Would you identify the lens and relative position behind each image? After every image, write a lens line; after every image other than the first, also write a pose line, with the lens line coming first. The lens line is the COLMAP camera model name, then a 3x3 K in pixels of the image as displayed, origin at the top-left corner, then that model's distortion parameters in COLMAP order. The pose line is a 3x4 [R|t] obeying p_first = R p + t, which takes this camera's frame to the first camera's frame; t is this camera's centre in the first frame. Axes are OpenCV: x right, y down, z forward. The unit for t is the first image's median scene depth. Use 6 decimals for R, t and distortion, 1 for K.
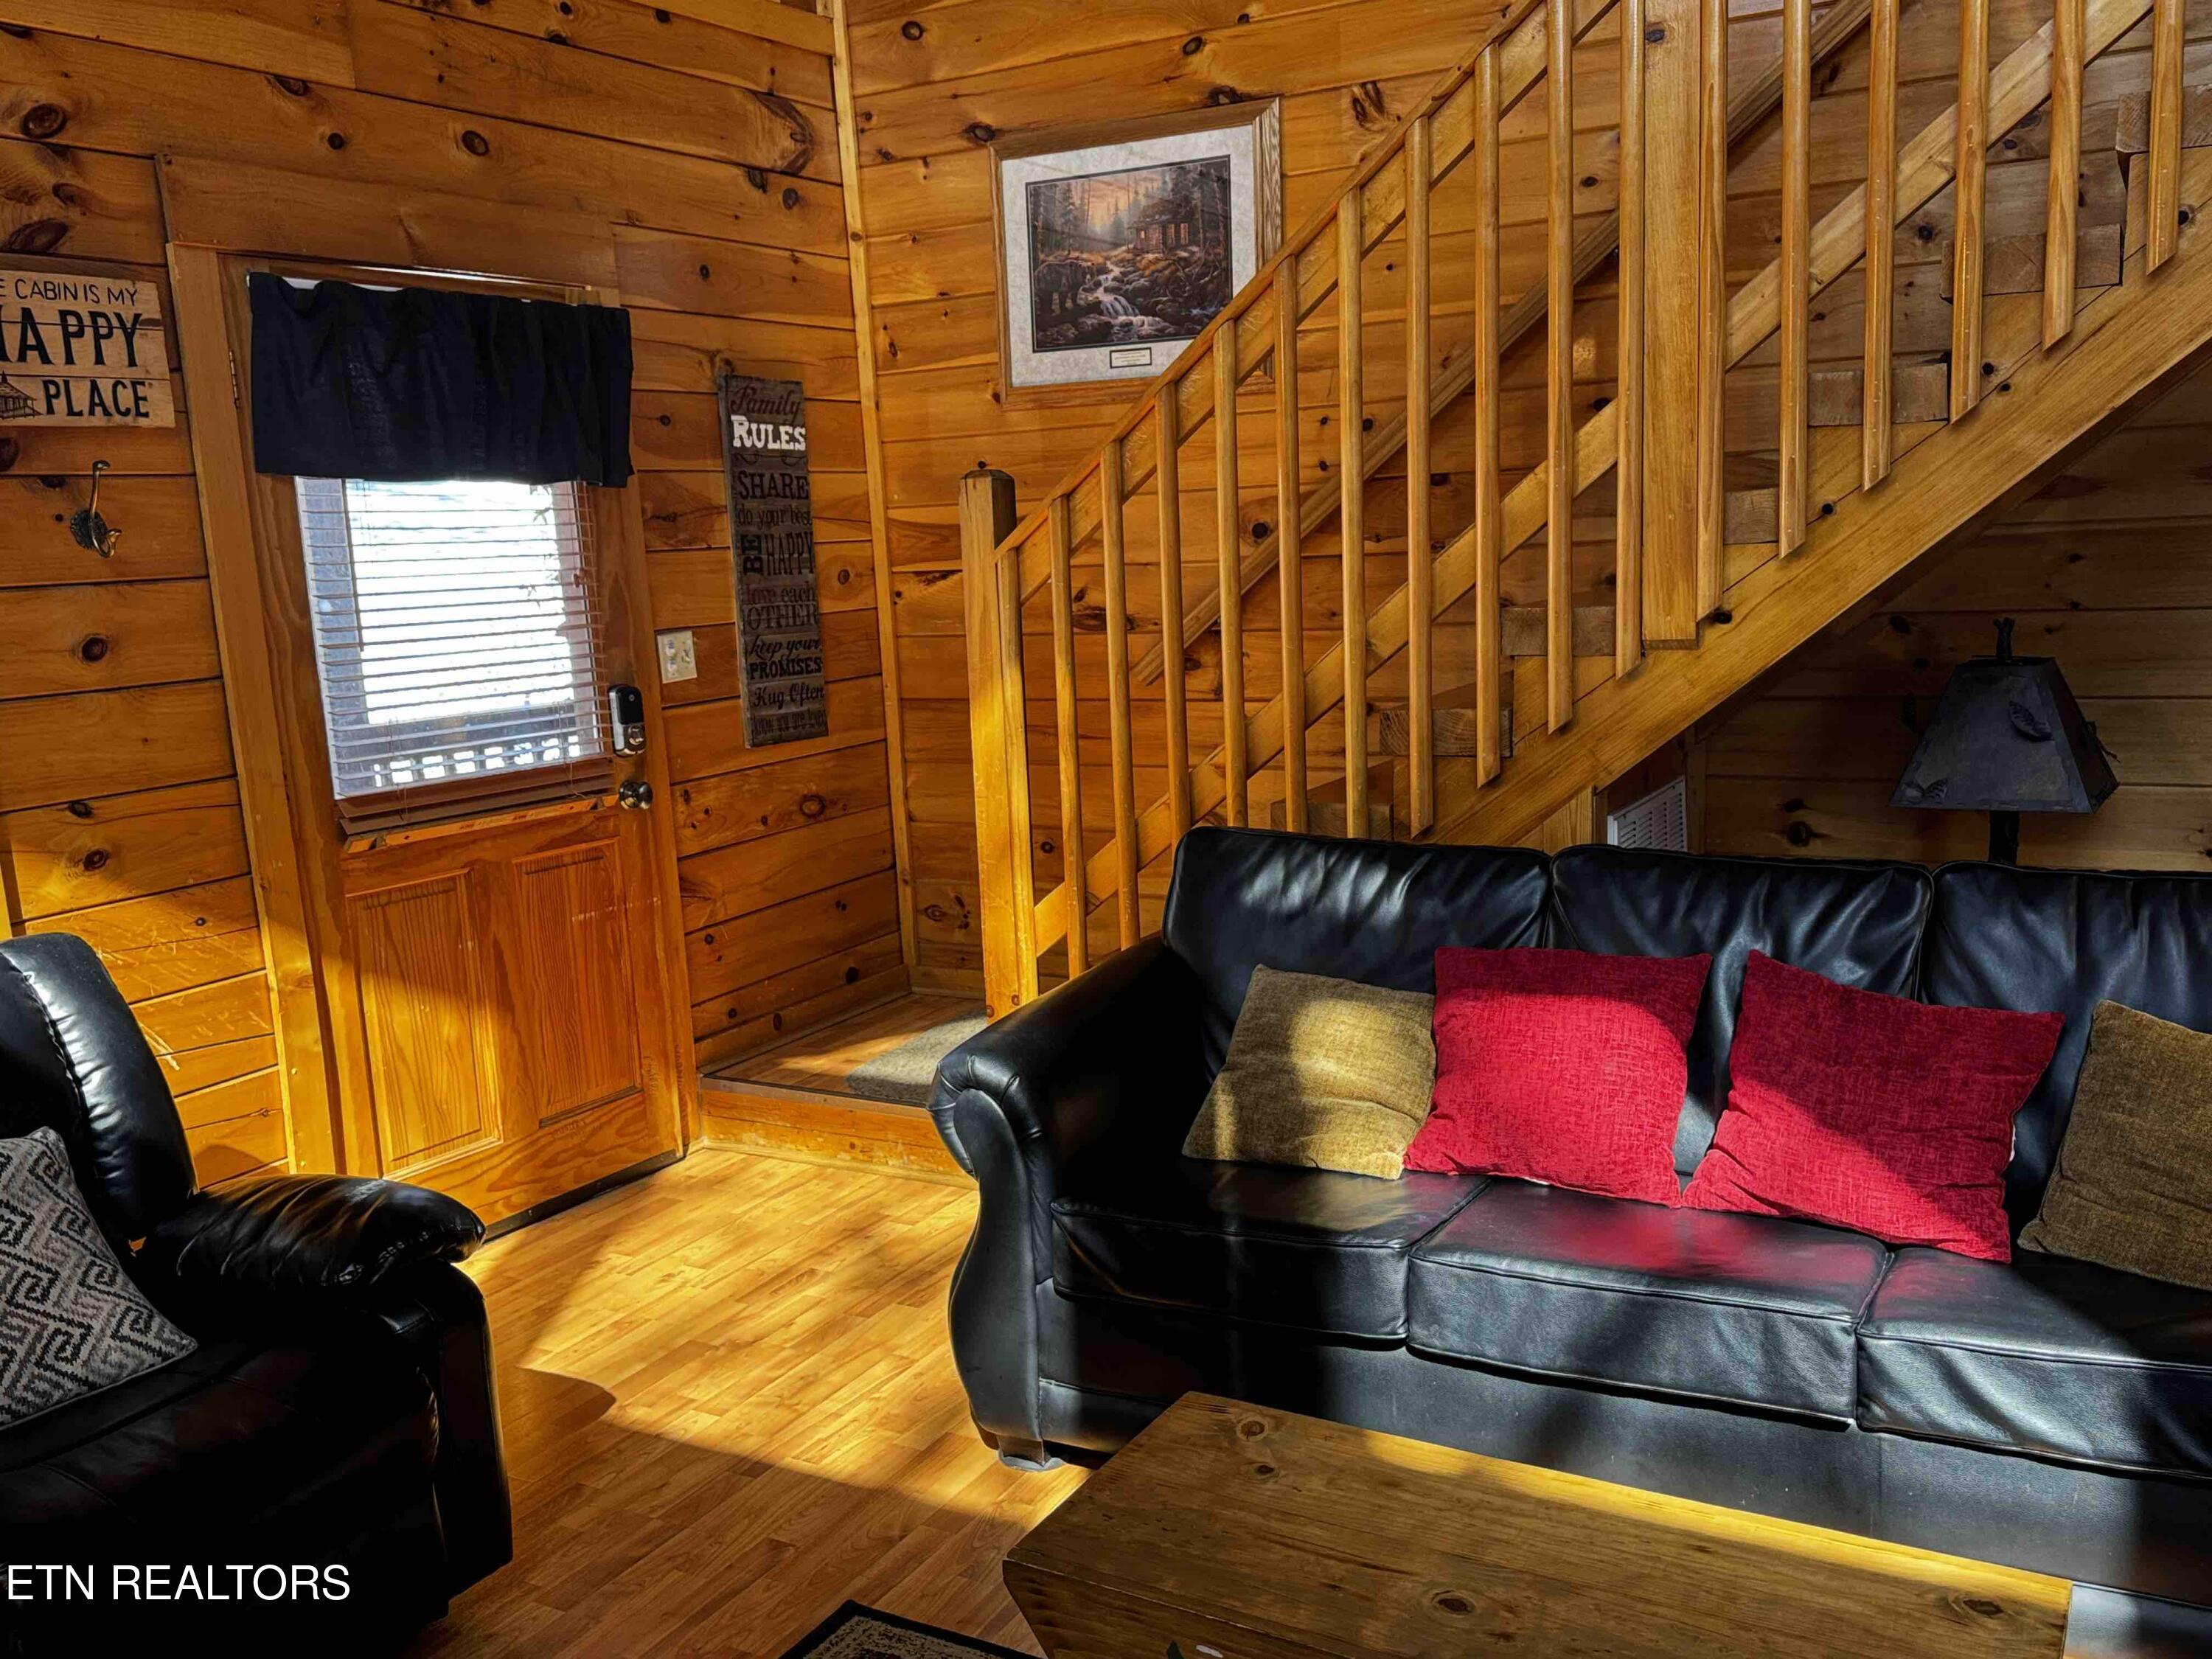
lens RADIAL K [[1878.5, 0, 1034.3], [0, 1878.5, 829.9], [0, 0, 1]] dist [0.097510, -0.157623]
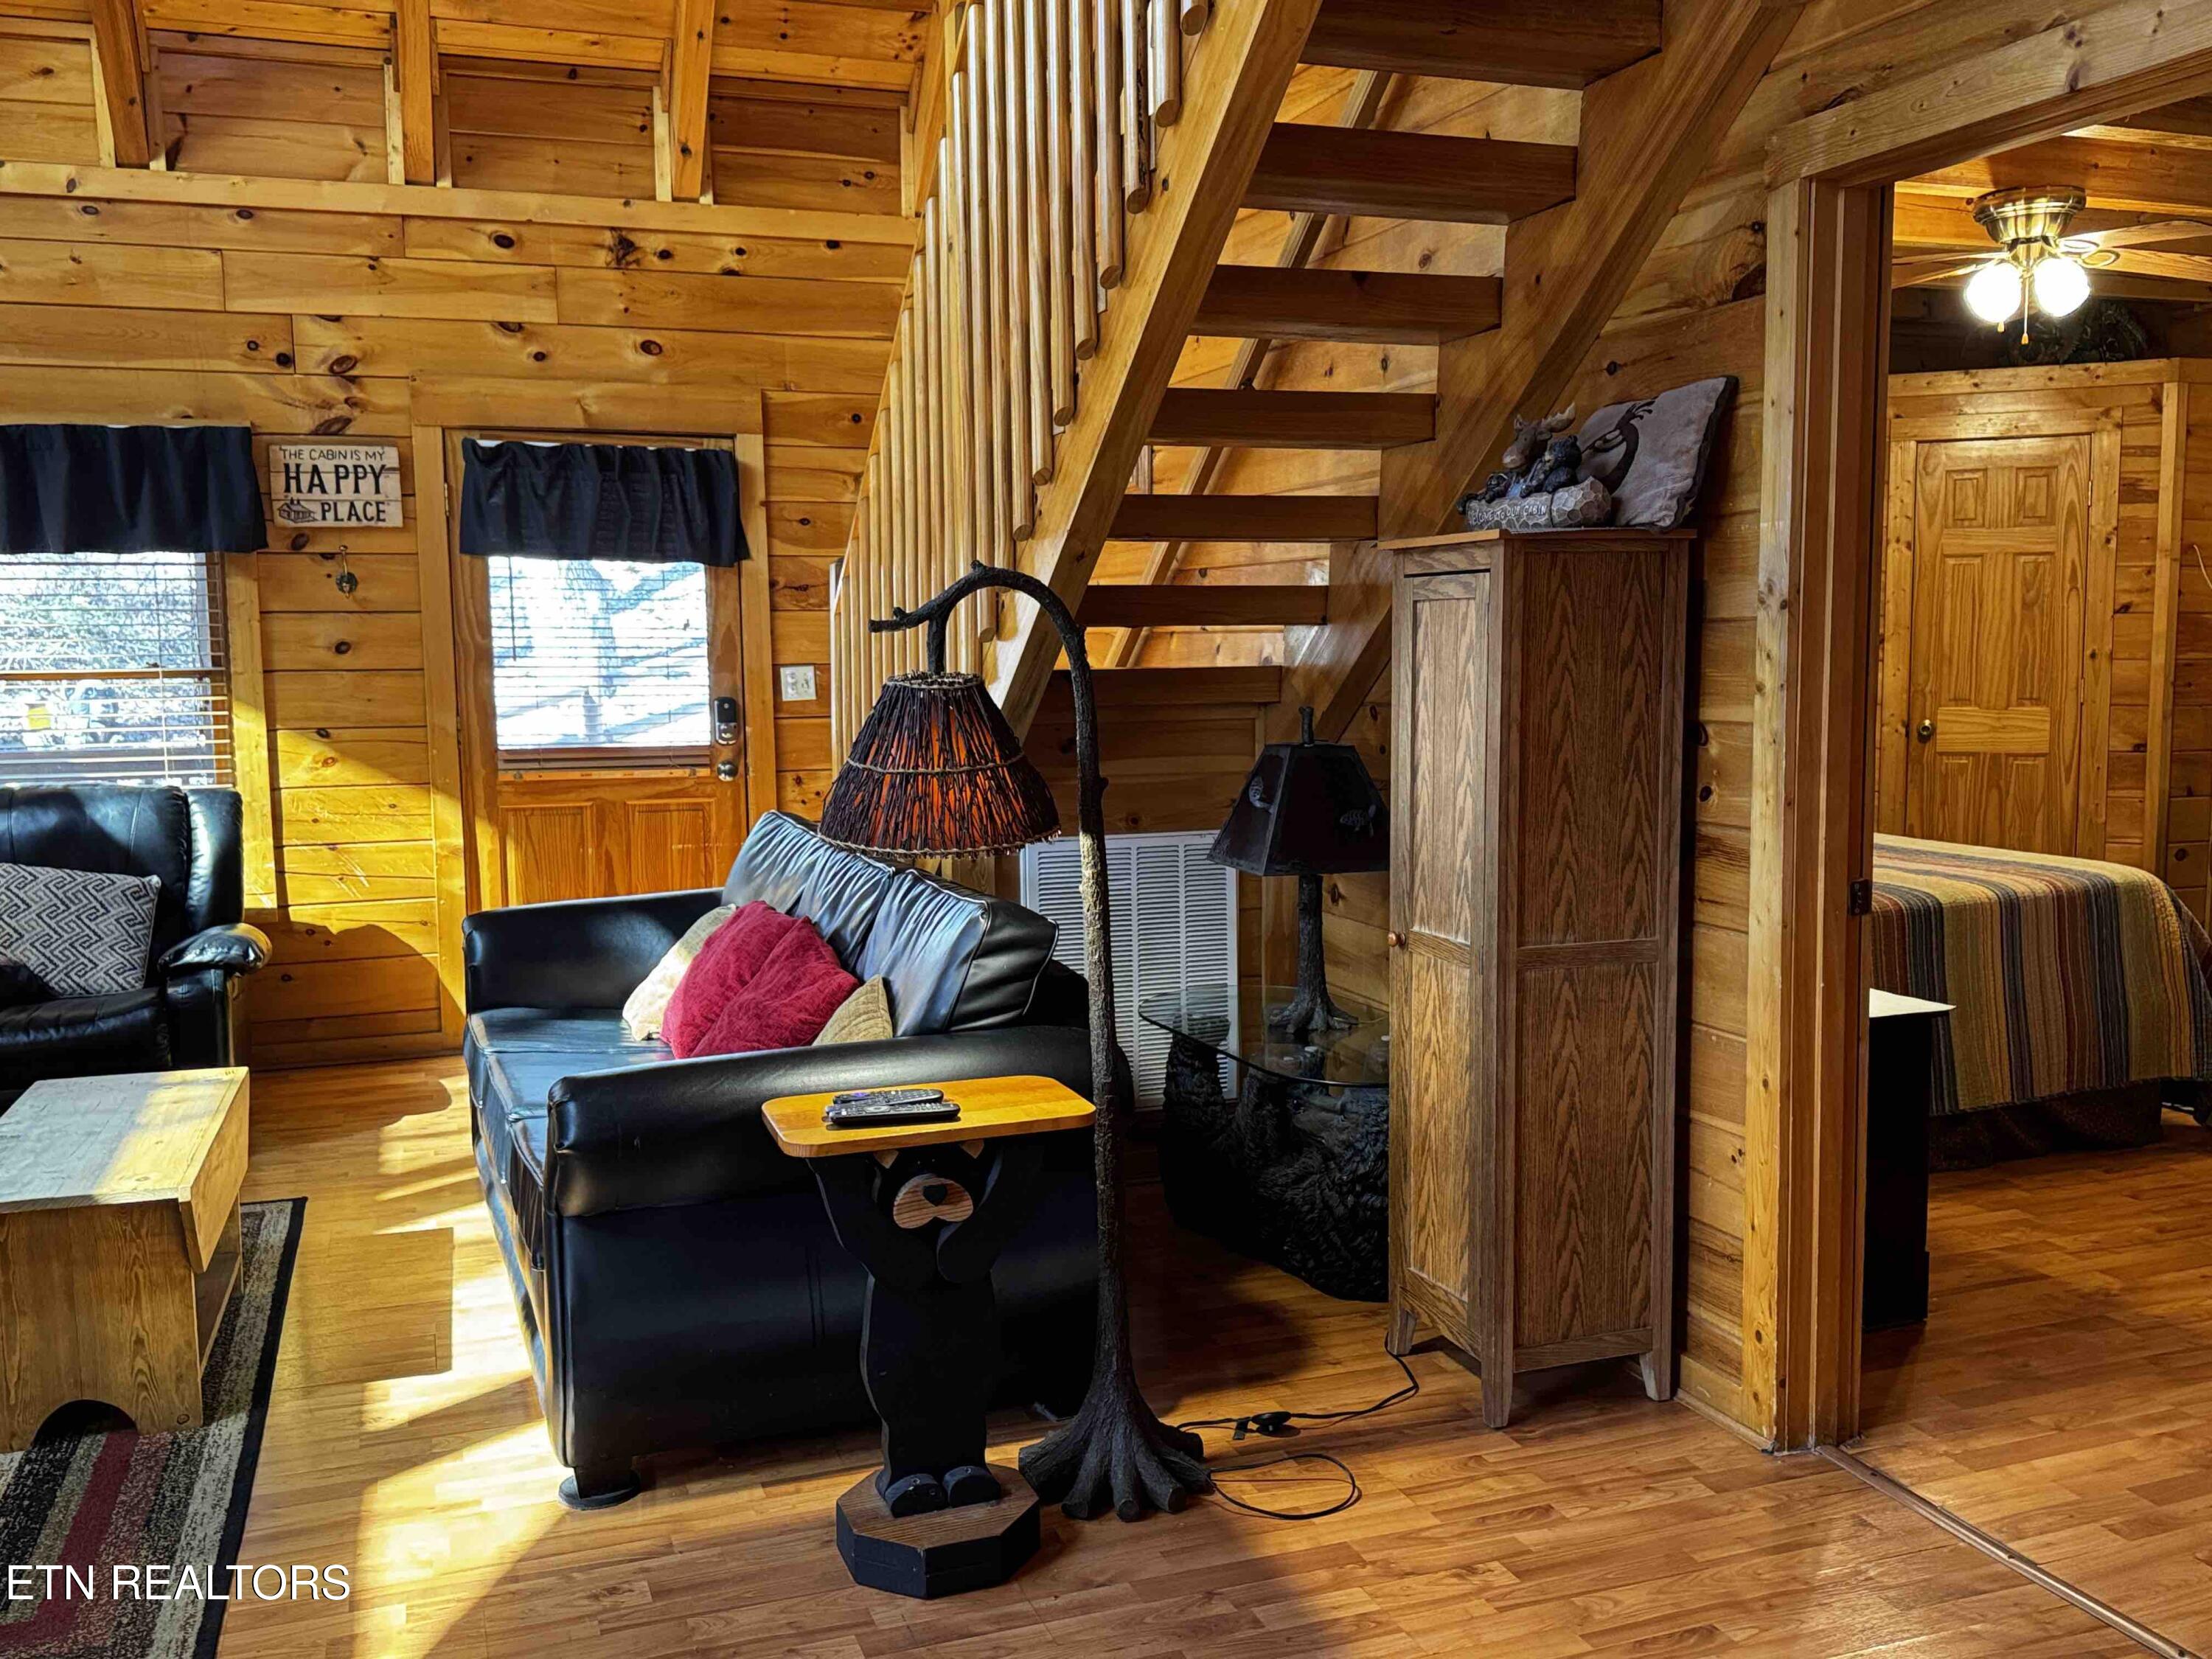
lens RADIAL K [[1878.5, 0, 1137.9], [0, 1878.5, 818.3], [0, 0, 1]] dist [0.097510, -0.157623]
pose [[0.766054, 0.103691, -0.634357, 1.046292], [-0.130672, 0.991416, 0.004255, -0.032586], [0.629353, 0.079633, 0.773029, 0.066717]]
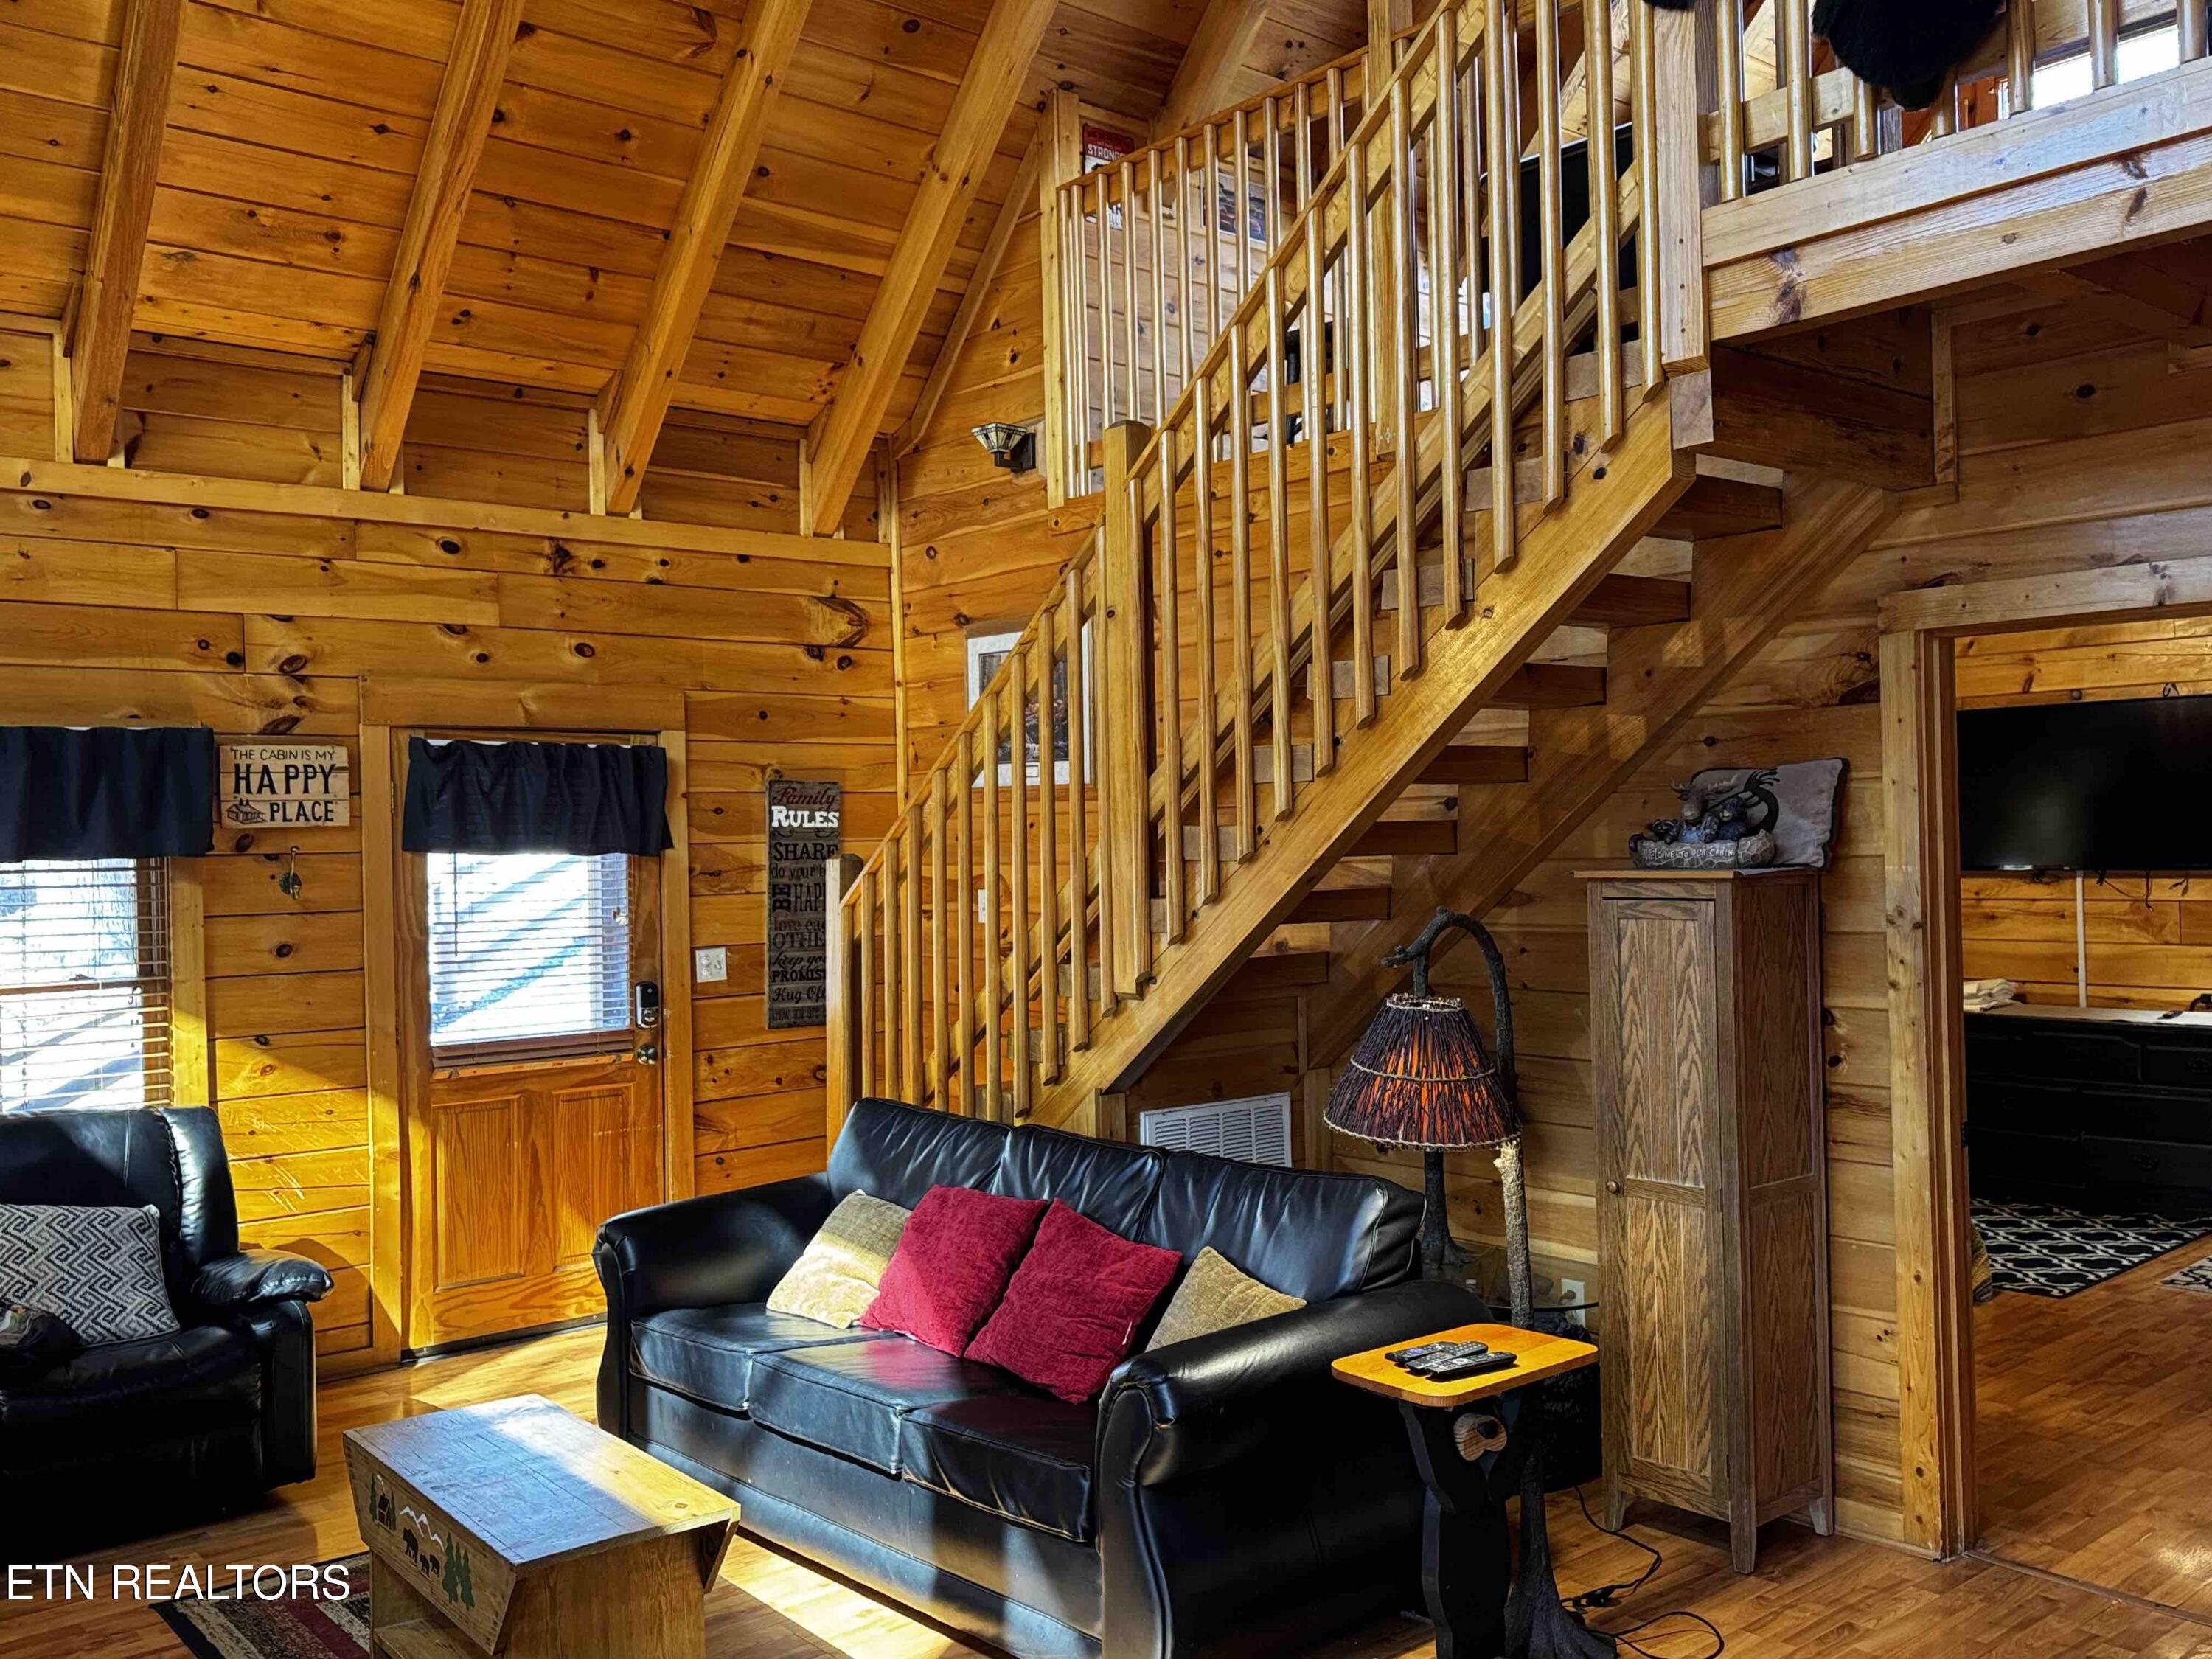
lens RADIAL K [[1878.5, 0, 1094.5], [0, 1878.5, 810.5], [0, 0, 1]] dist [0.097510, -0.157623]
pose [[0.940183, 0.025396, -0.339721, 0.673518], [-0.080644, 0.985465, -0.149515, -0.015328], [0.330987, 0.167968, 0.928566, -0.345253]]
